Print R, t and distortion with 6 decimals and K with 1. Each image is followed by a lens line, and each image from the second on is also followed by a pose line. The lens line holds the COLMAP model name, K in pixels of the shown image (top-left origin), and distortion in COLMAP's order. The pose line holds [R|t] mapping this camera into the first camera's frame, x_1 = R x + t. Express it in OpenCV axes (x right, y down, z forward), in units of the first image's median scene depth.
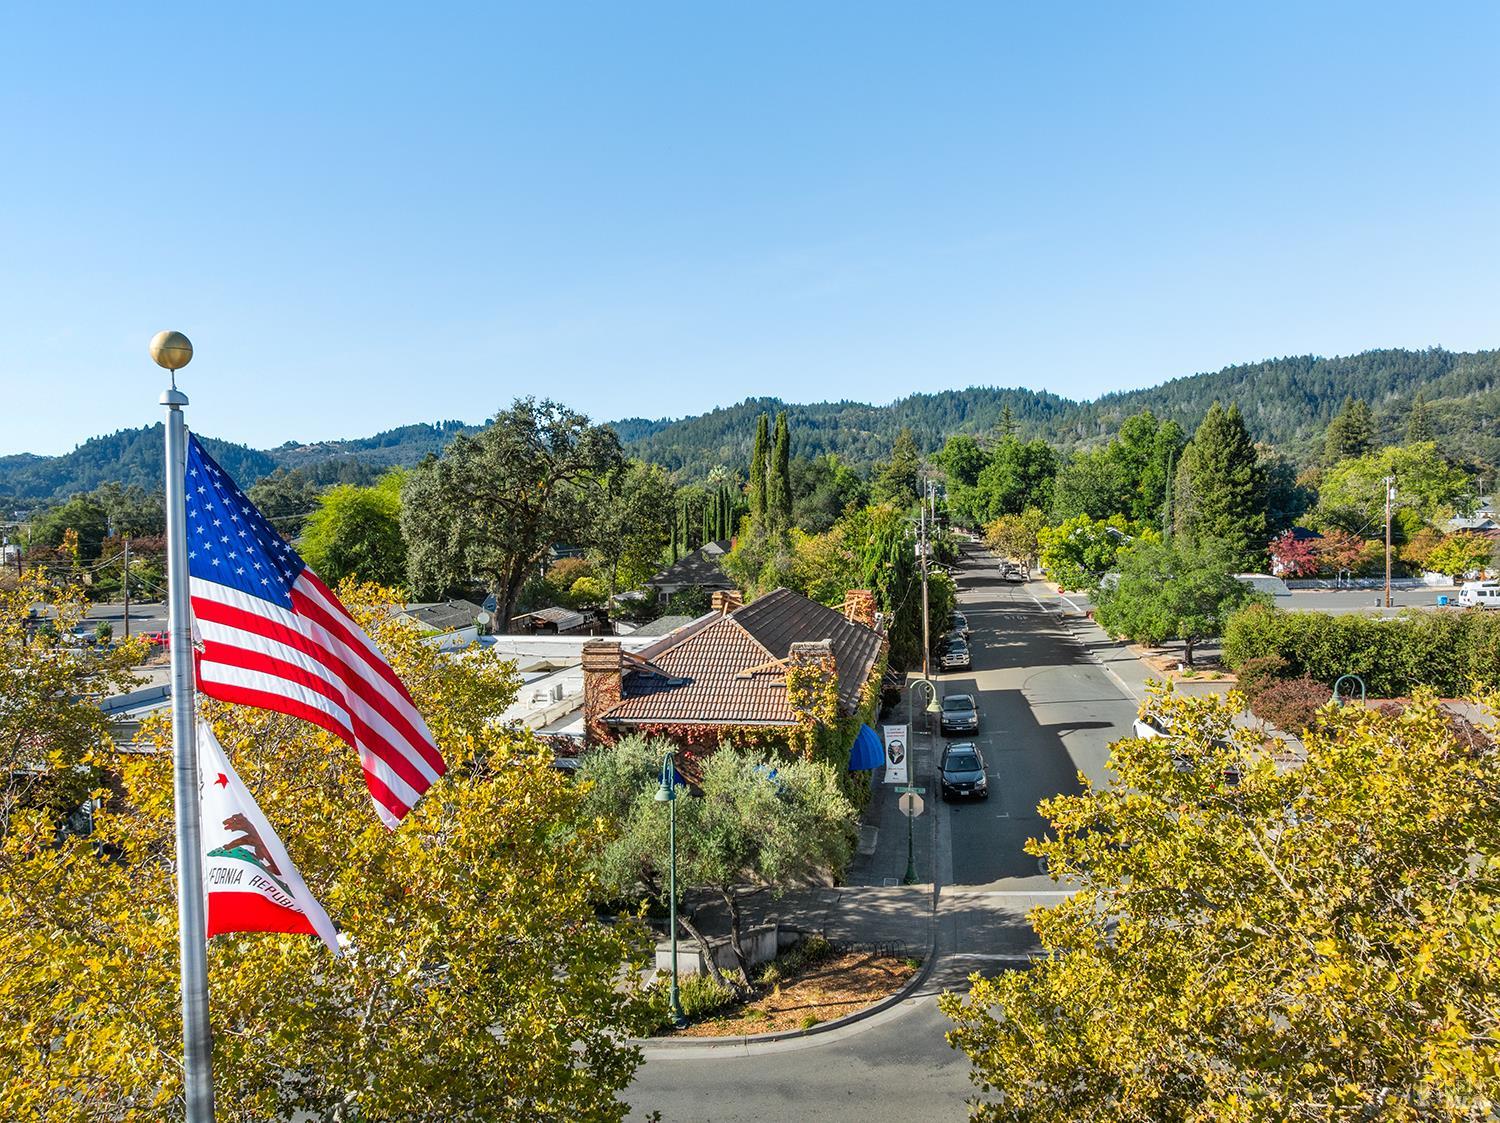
lens RADIAL K [[899.3, 0, 750.0], [0, 899.3, 561.5], [0, 0, 1]] dist [-0.000182, 0.000113]
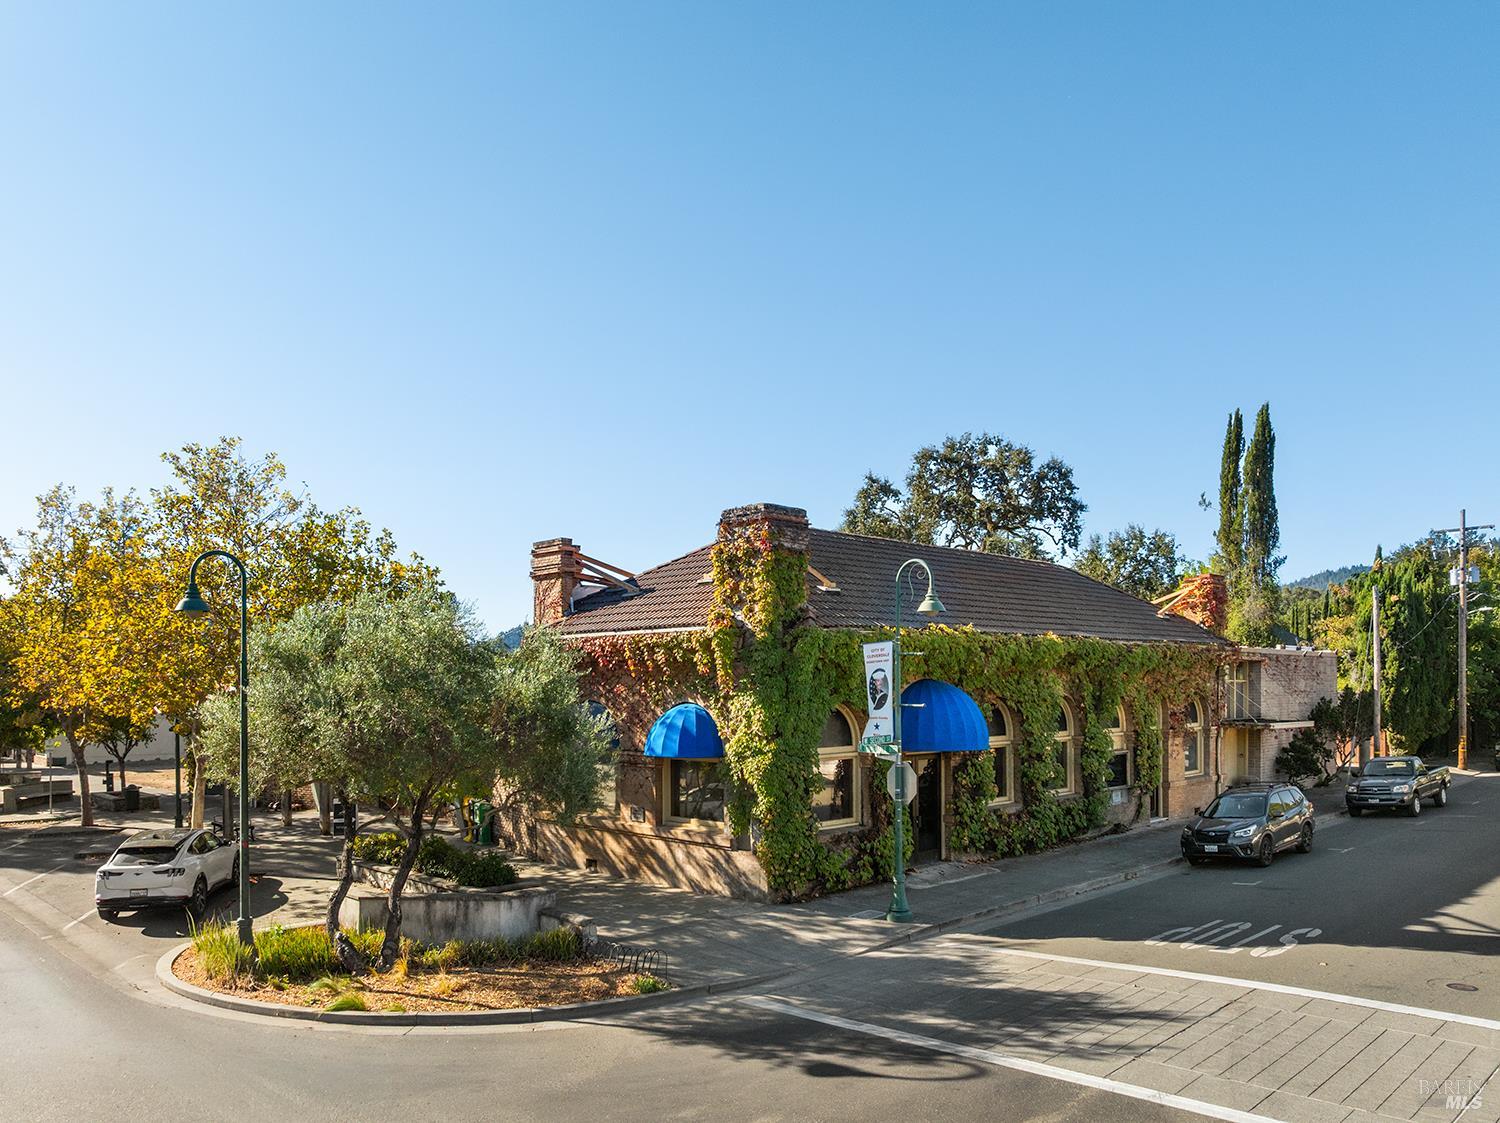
lens RADIAL K [[1055.9, 0, 750.0], [0, 1055.9, 561.5], [0, 0, 1]] dist [-0.033996, 0.000526]
pose [[0.862746, -0.029693, -0.504765, 0.424467], [-0.021473, 0.995222, -0.095246, 0.190841], [0.505182, 0.093012, 0.857986, 0.350073]]
